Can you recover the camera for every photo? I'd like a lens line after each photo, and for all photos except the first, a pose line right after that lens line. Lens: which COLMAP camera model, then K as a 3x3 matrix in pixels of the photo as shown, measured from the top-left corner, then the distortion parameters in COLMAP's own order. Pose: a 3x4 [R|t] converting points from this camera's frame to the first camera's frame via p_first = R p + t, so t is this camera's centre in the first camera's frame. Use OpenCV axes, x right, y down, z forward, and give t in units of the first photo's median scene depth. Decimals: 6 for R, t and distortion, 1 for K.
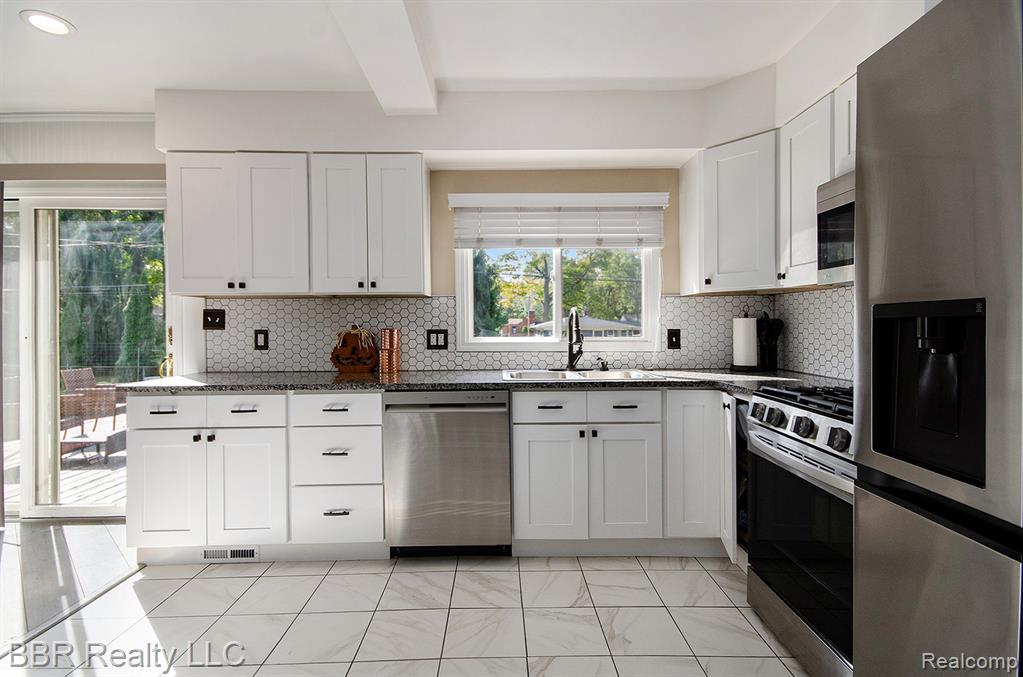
lens RADIAL K [[489.3, 0, 529.3], [0, 489.3, 328.4], [0, 0, 1]] dist [0.013800, -0.003389]
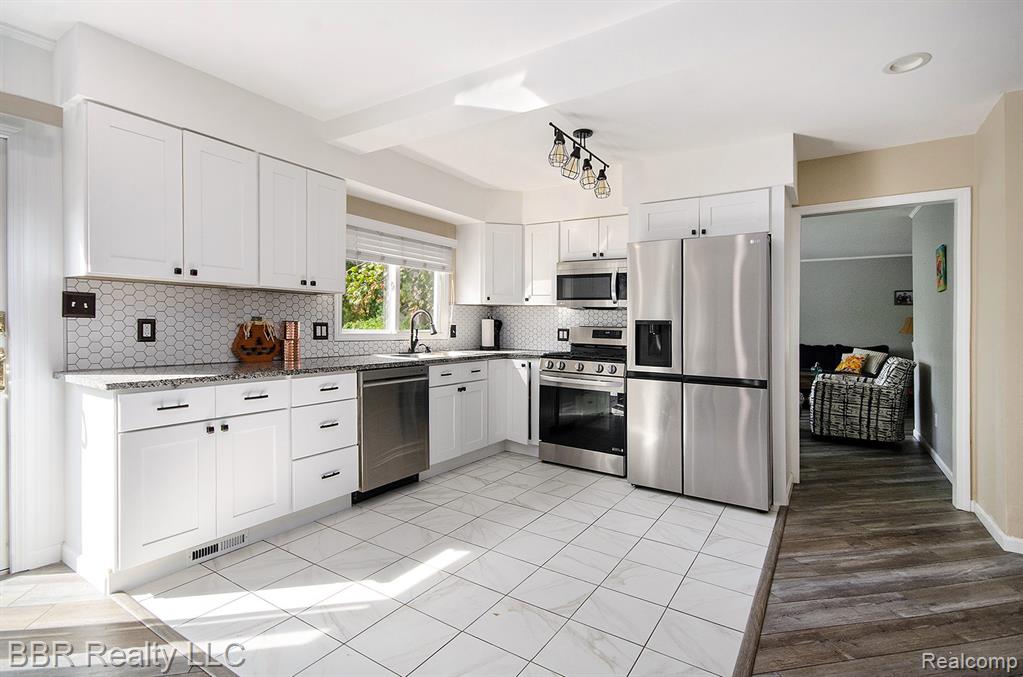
lens RADIAL K [[489.3, 0, 507.9], [0, 489.3, 298.4], [0, 0, 1]] dist [0.013800, -0.003389]
pose [[0.563590, 0.060267, 0.823853, -0.940576], [-0.016392, 0.997955, -0.061789, 0.010207], [-0.825892, 0.021319, 0.563425, -0.037324]]
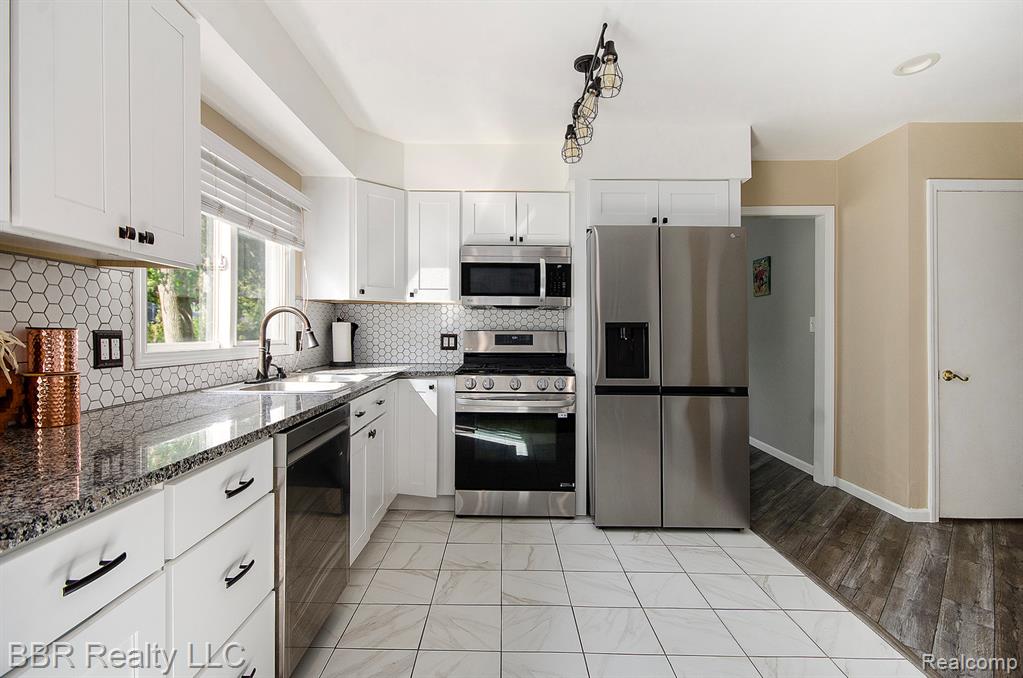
lens RADIAL K [[489.3, 0, 494.2], [0, 489.3, 312.2], [0, 0, 1]] dist [0.013800, -0.003389]
pose [[0.035306, 0.042099, 0.998489, -0.734980], [-0.001016, 0.999113, -0.042089, 0.004751], [-0.999376, 0.000472, 0.035317, 0.580503]]
